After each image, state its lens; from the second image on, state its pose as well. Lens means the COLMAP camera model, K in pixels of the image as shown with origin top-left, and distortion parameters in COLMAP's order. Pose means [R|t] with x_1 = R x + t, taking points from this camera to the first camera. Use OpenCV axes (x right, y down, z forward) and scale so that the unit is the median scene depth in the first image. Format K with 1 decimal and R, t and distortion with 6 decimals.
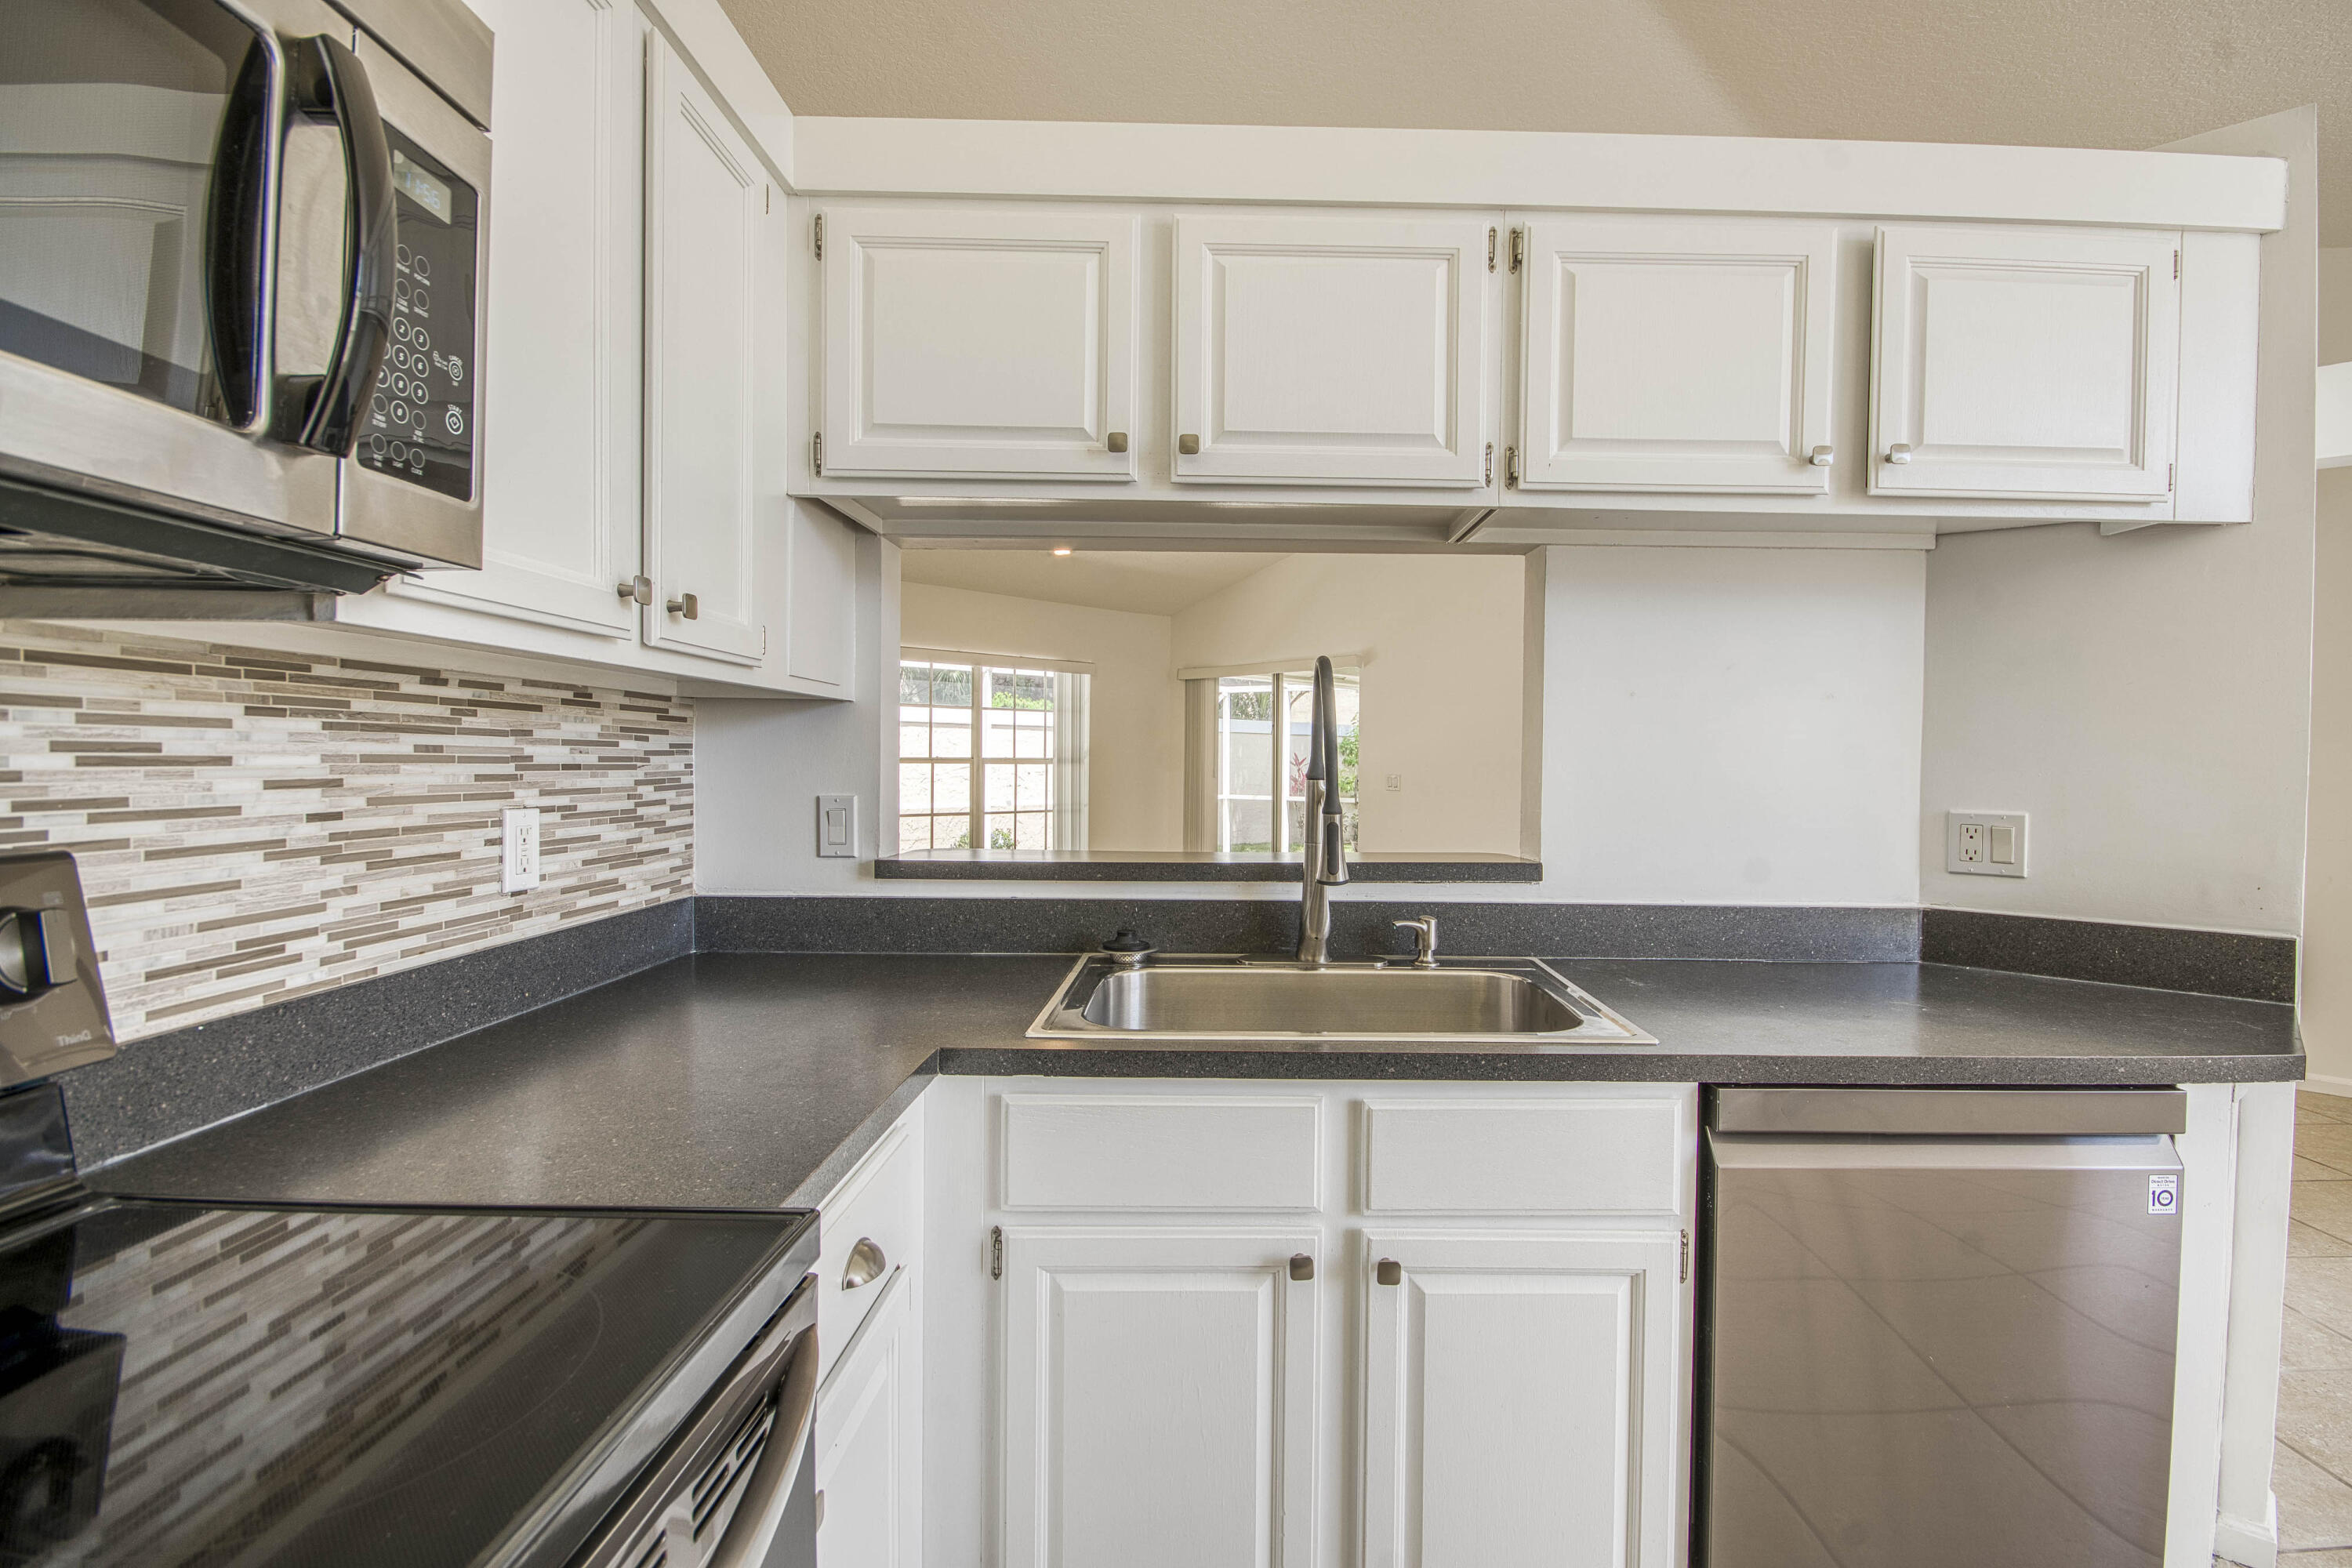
lens RADIAL K [[1034.4, 0, 1241.9], [0, 1034.4, 775.8], [0, 0, 1]] dist [0.001786, -0.011380]
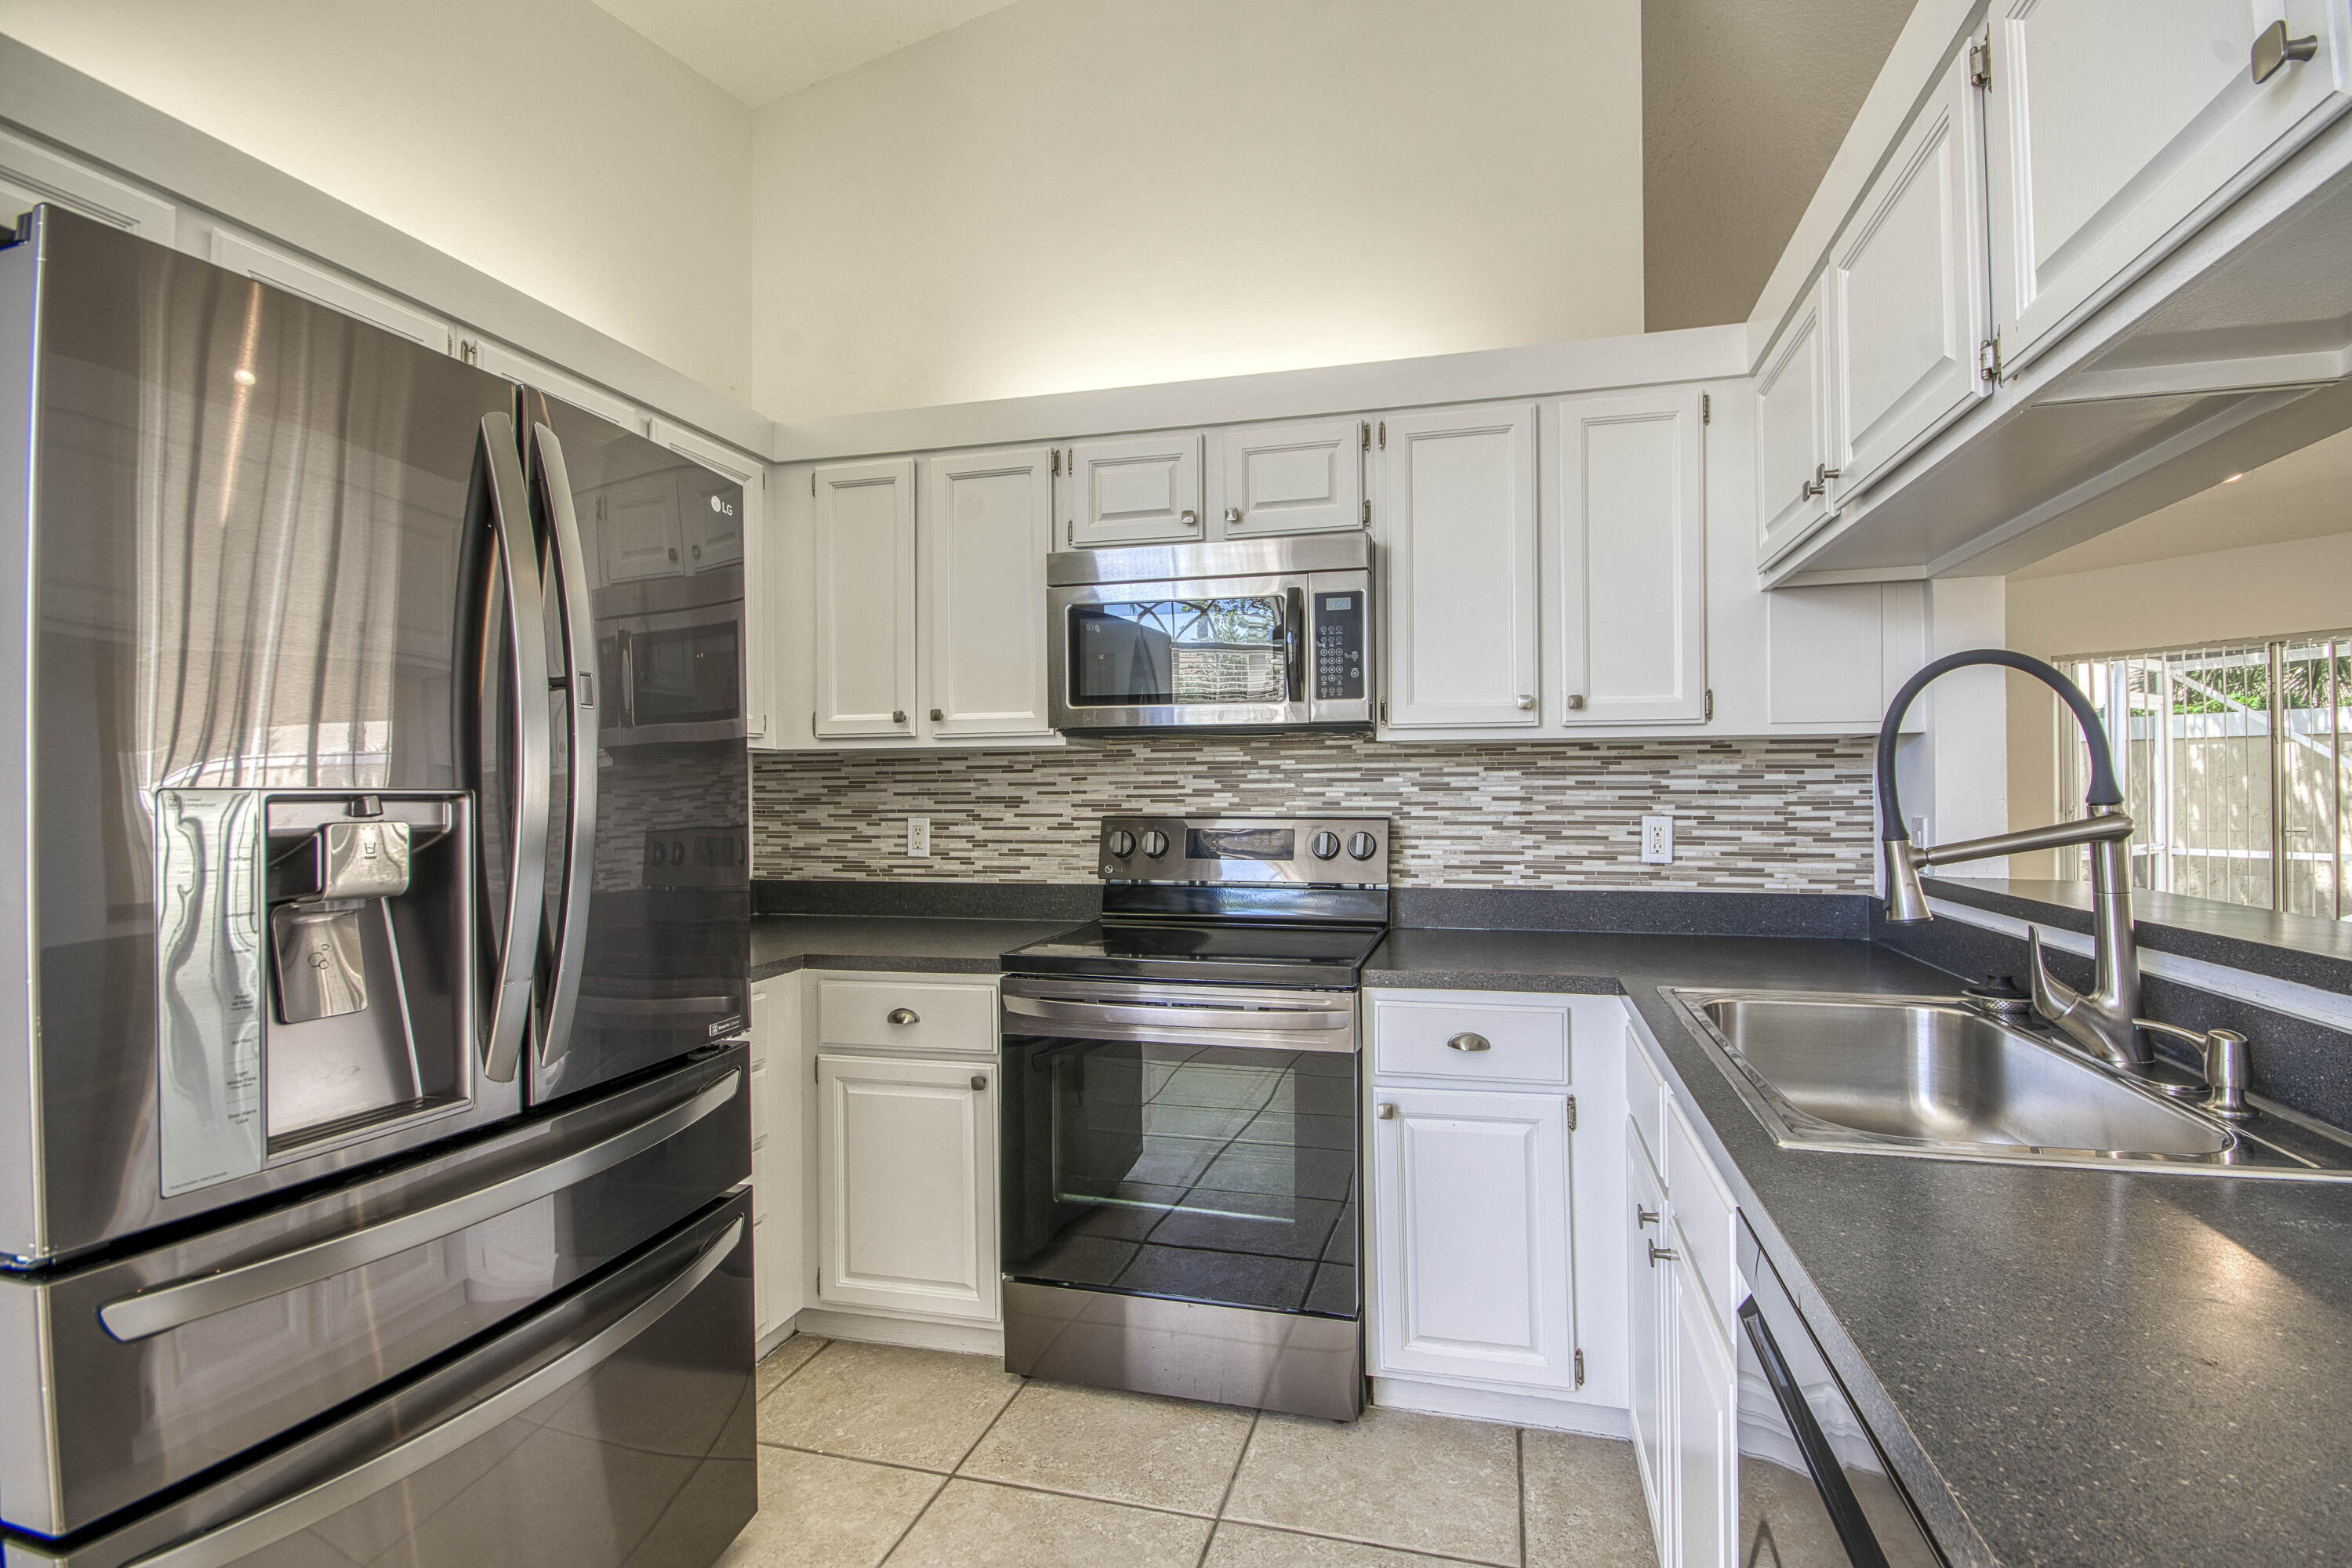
lens RADIAL K [[1034.4, 0, 1241.9], [0, 1034.4, 775.8], [0, 0, 1]] dist [0.001786, -0.011380]
pose [[-0.249338, -0.022660, -0.968151, 1.196642], [-0.013399, 0.999711, -0.019948, 0.008624], [0.968324, 0.007998, -0.249570, 0.779276]]
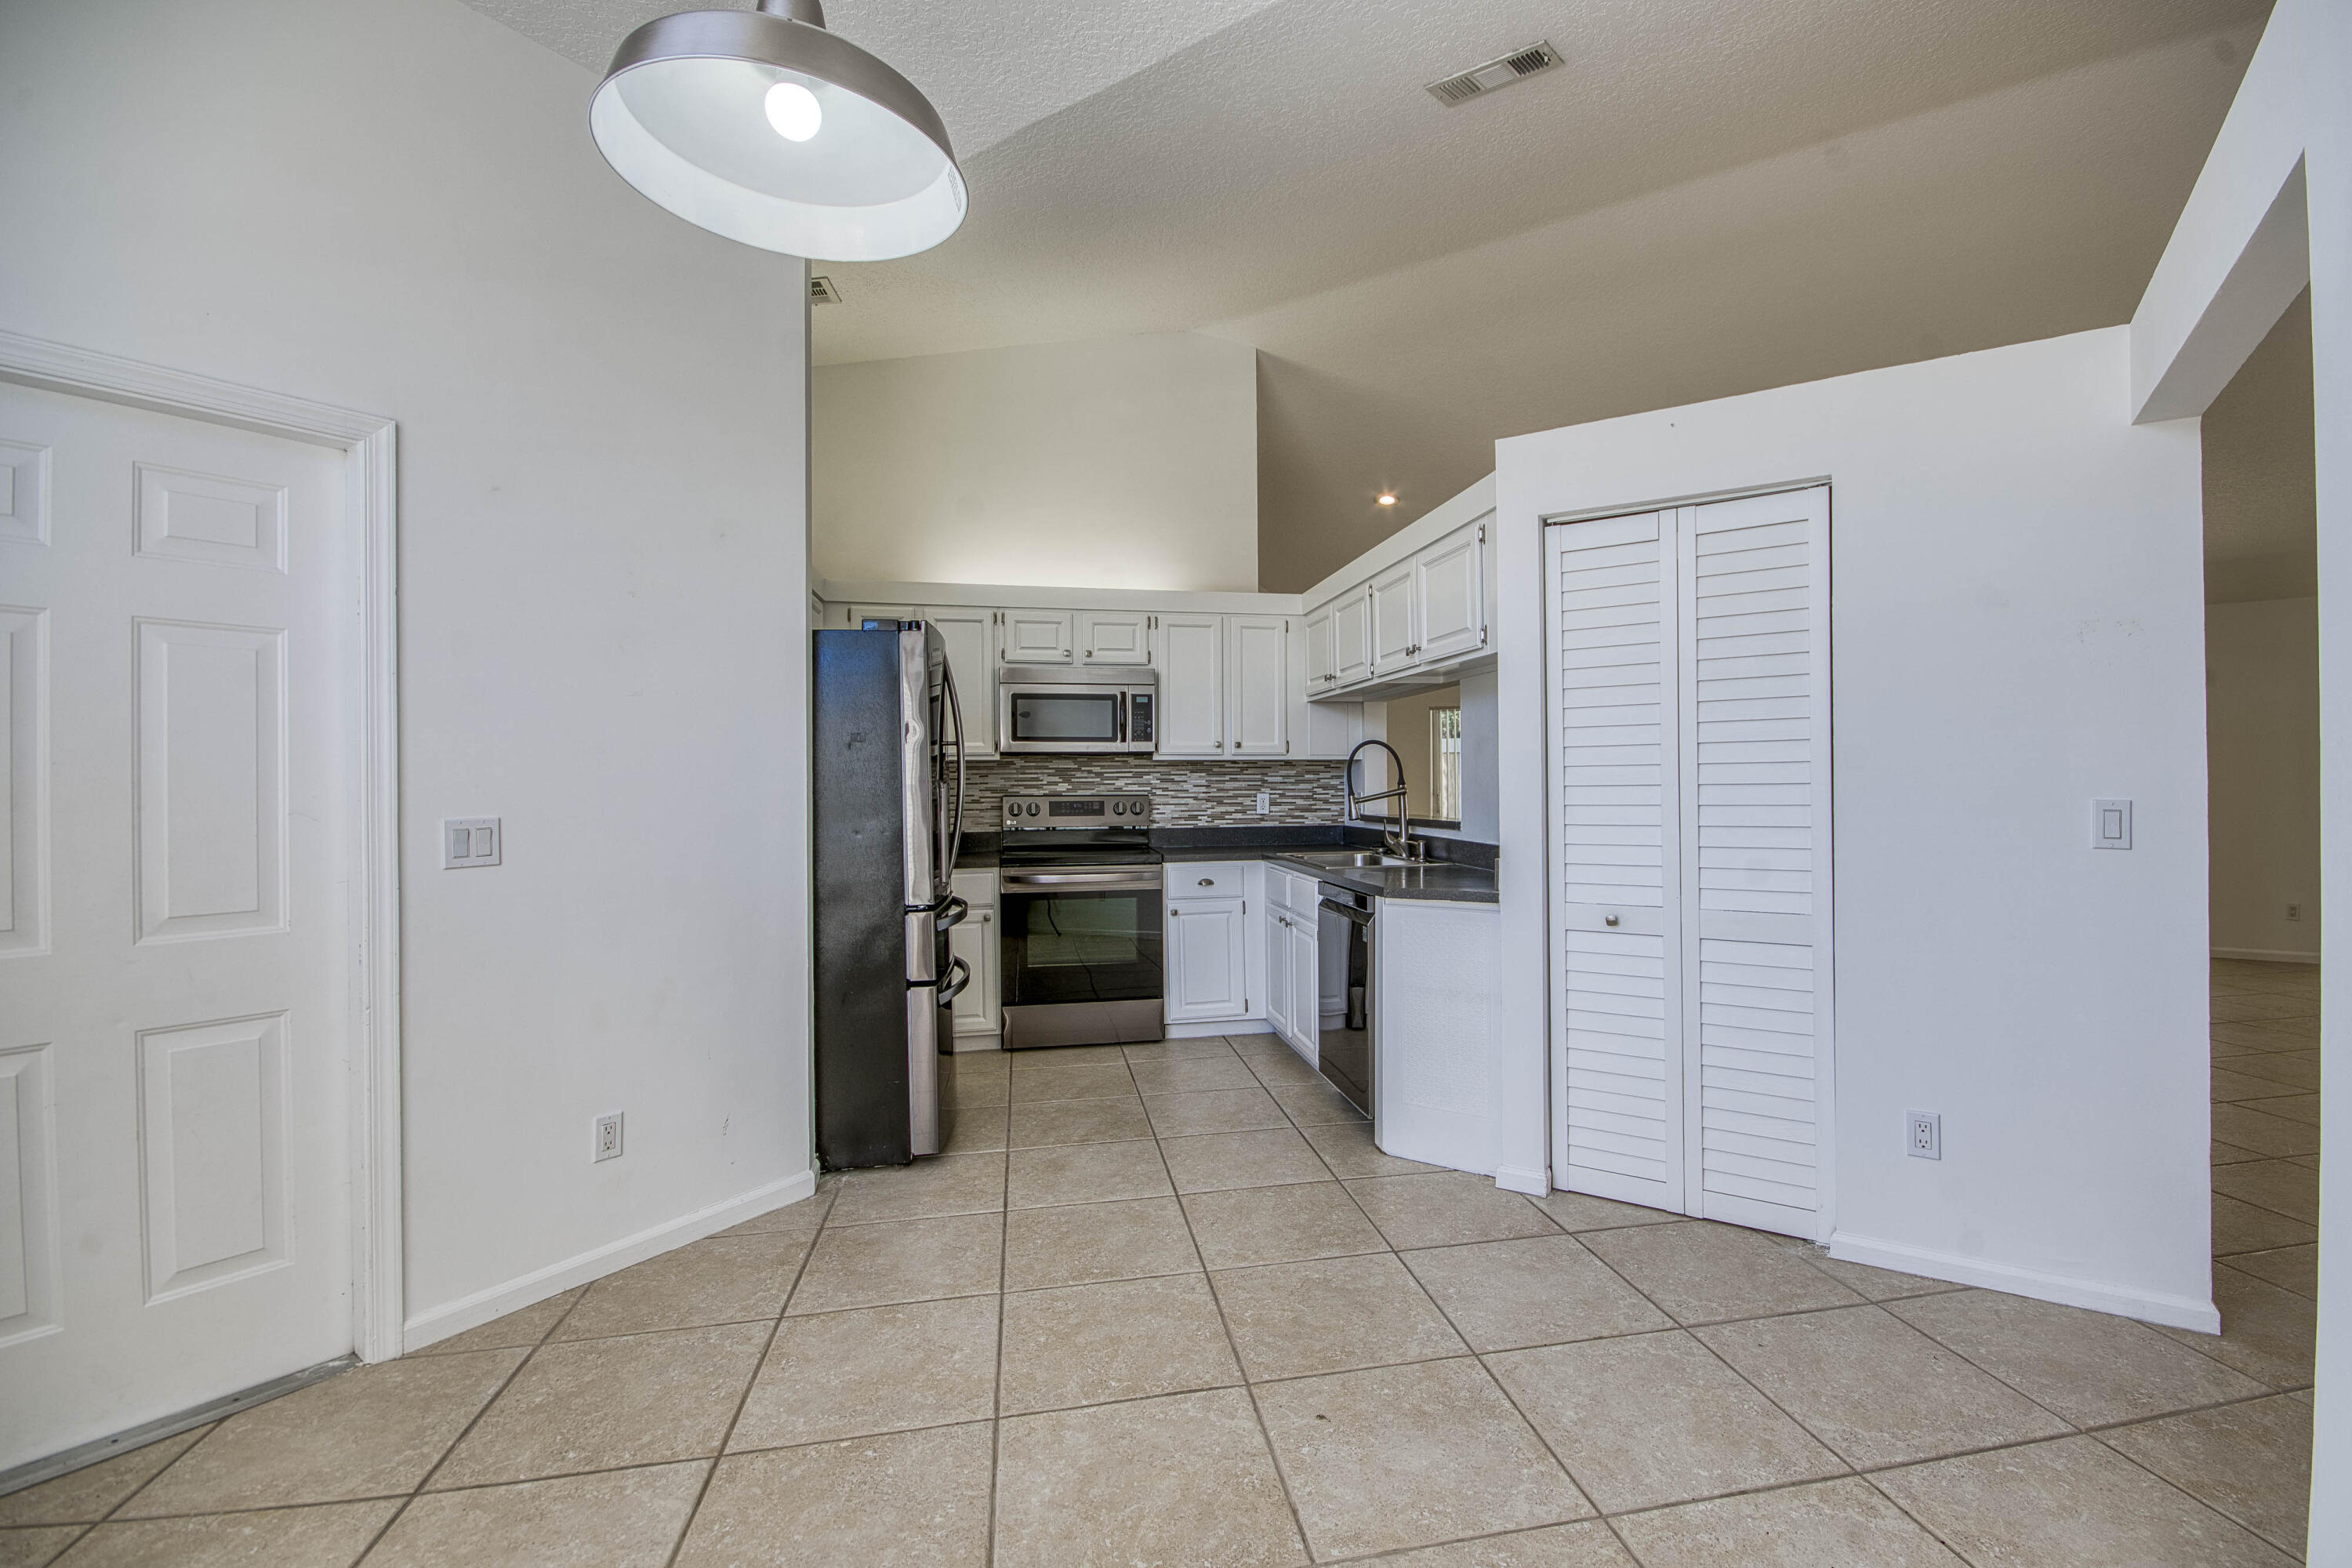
lens RADIAL K [[1034.4, 0, 1241.9], [0, 1034.4, 775.8], [0, 0, 1]] dist [0.001786, -0.011380]
pose [[0.198393, -0.016190, -0.979989, 3.261840], [-0.008643, 0.999796, -0.018266, 0.039073], [0.980085, 0.012094, 0.198212, 0.138808]]
